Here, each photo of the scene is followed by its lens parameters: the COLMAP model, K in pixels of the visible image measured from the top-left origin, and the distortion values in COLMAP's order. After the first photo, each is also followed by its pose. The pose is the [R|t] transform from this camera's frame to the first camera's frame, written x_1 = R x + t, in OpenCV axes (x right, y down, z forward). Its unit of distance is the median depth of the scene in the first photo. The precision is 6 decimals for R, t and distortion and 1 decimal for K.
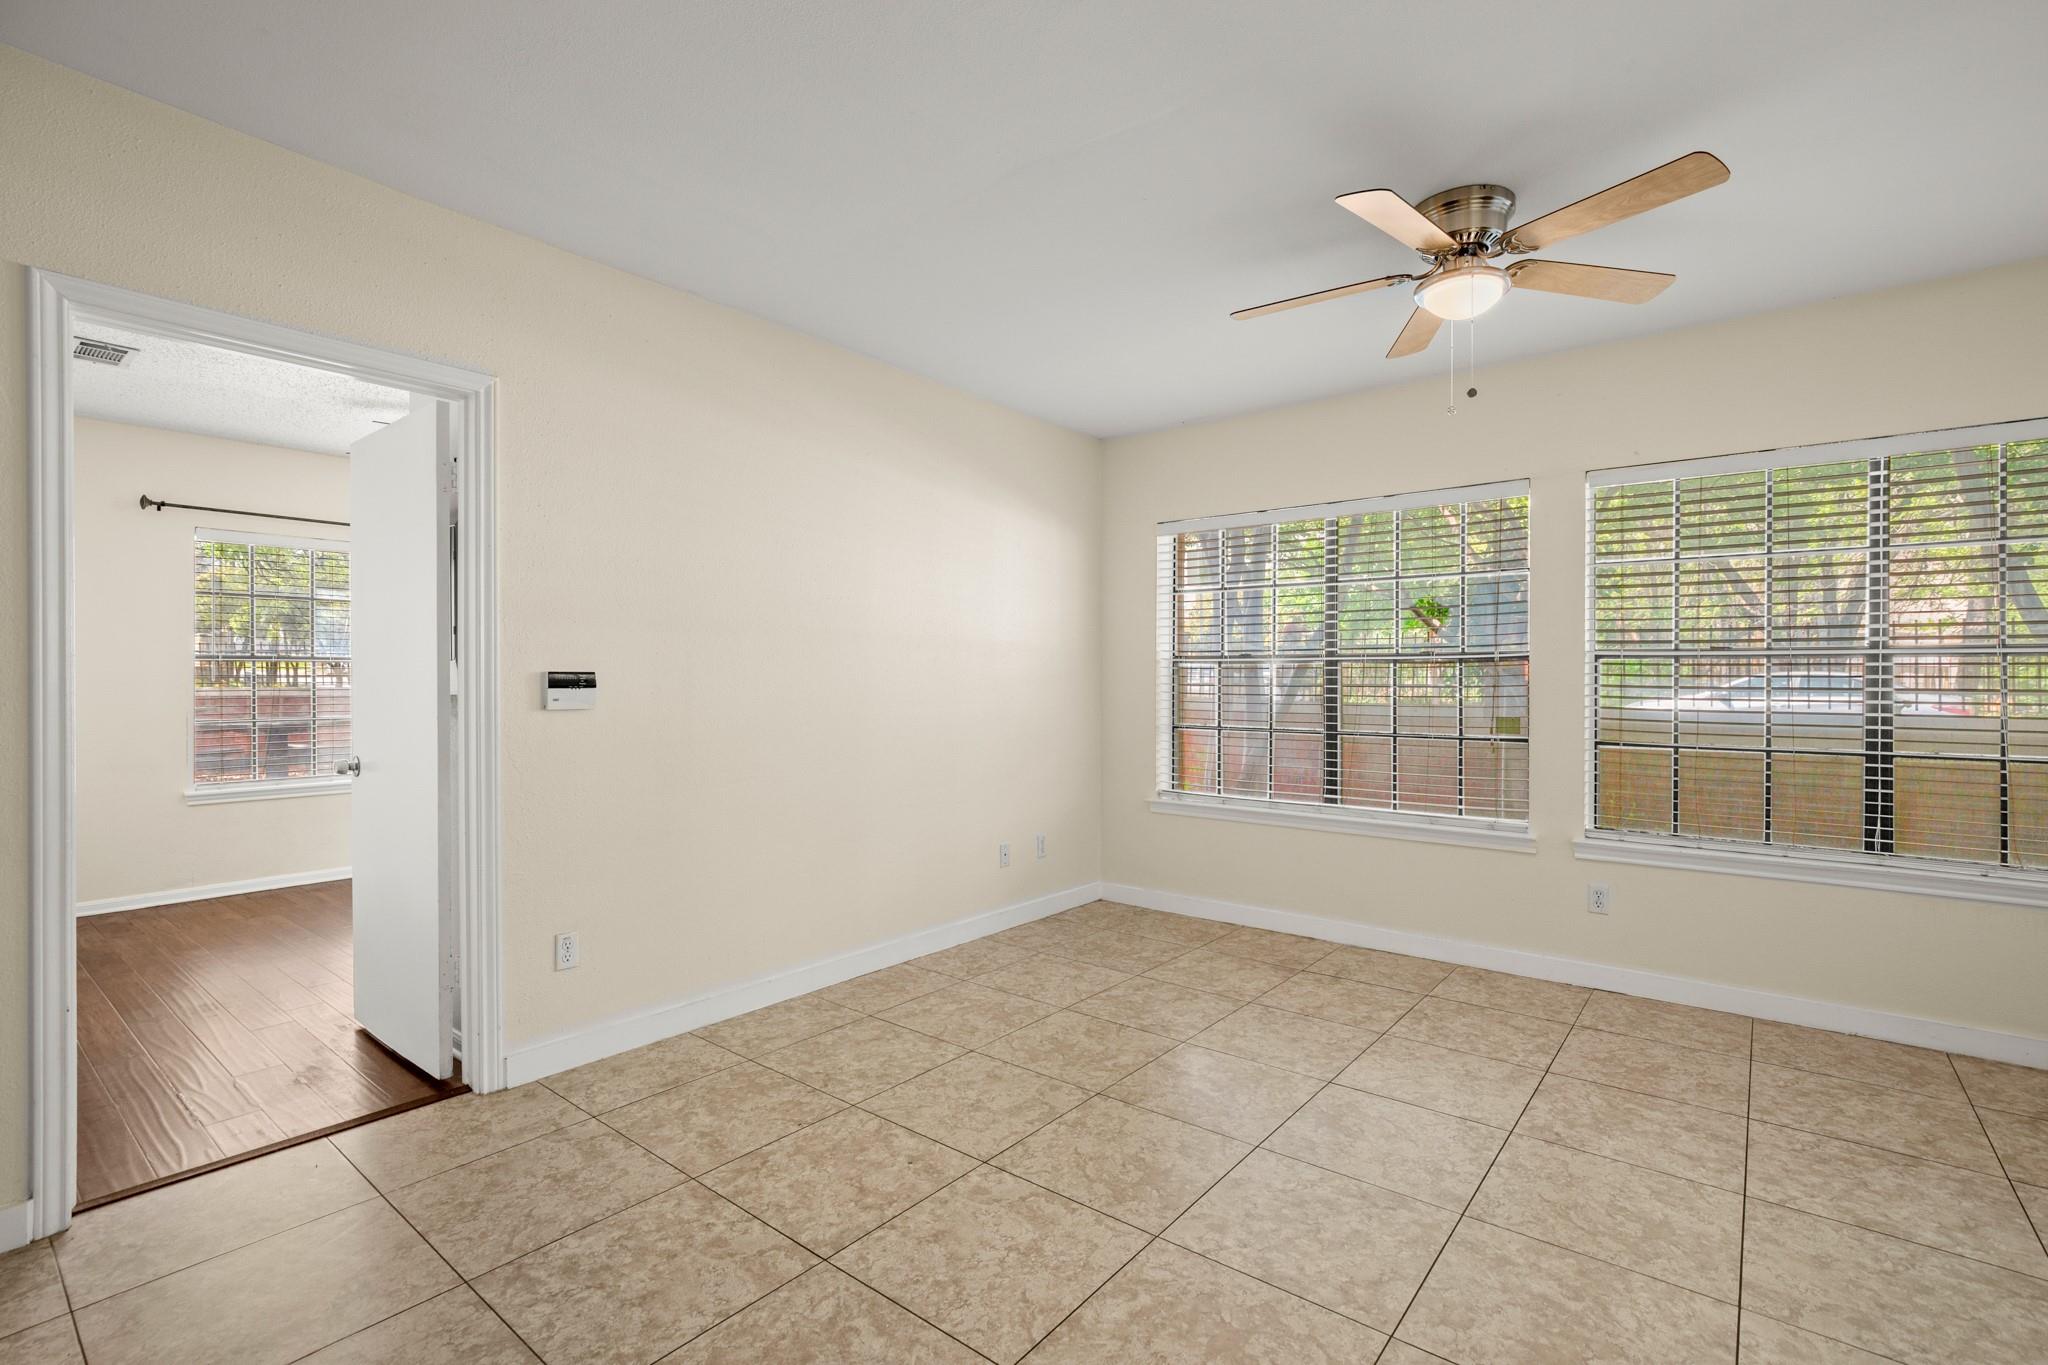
lens RADIAL K [[934.1, 0, 1039.6], [0, 934.1, 684.4], [0, 0, 1]] dist [-0.010979, 0.004928]
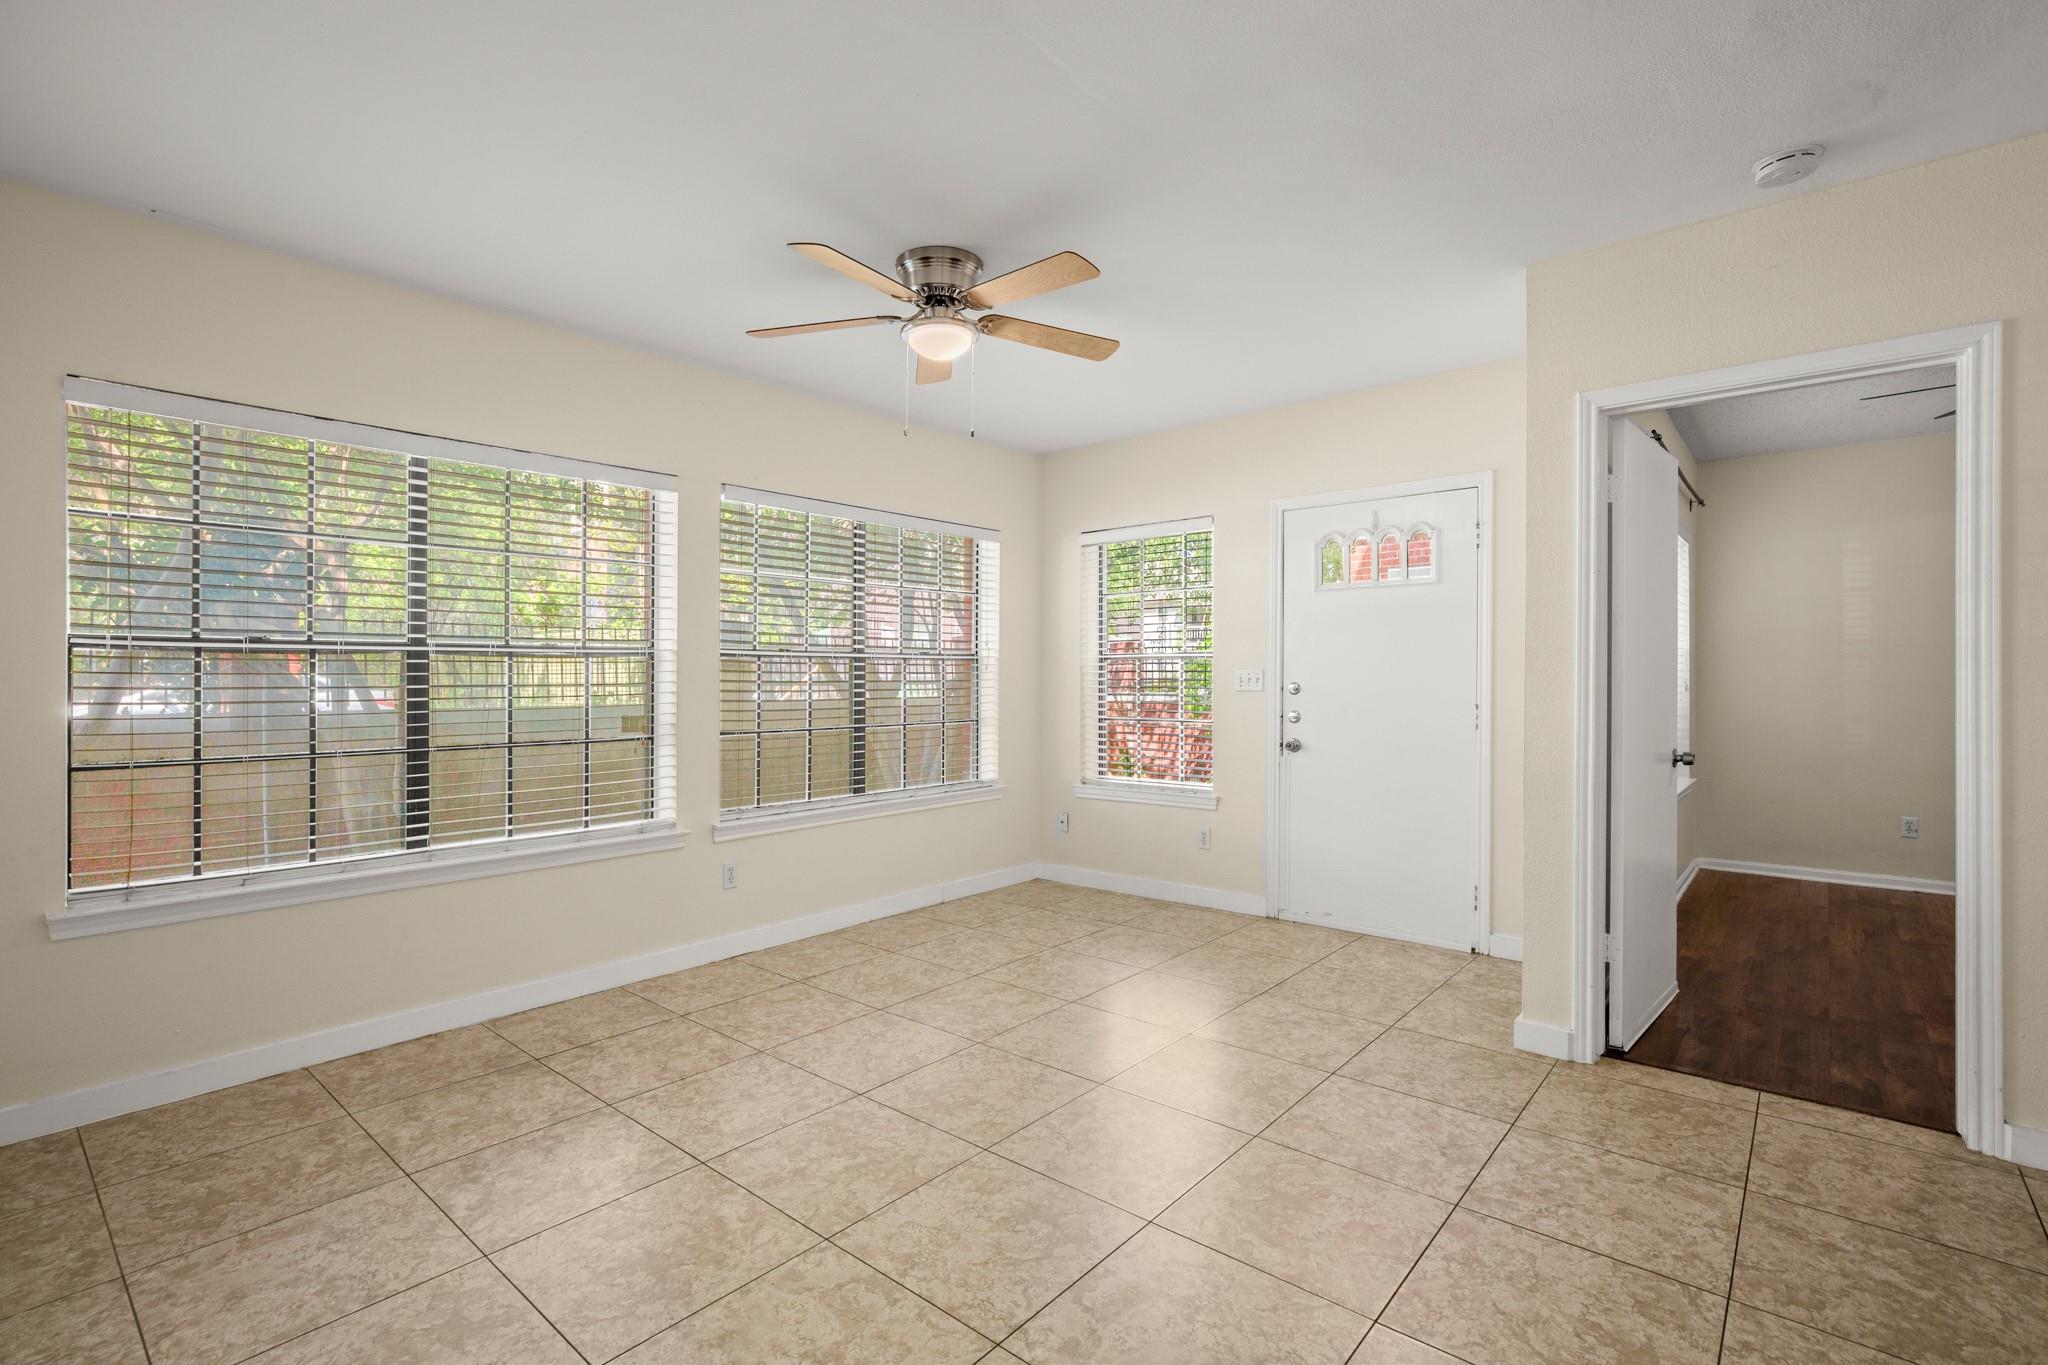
lens RADIAL K [[934.1, 0, 1033.9], [0, 934.1, 684.9], [0, 0, 1]] dist [-0.010979, 0.004928]
pose [[0.032374, -0.011802, 0.999406, -0.563354], [0.009514, 0.999889, 0.011499, -0.005975], [-0.999431, 0.009136, 0.032483, 0.687810]]
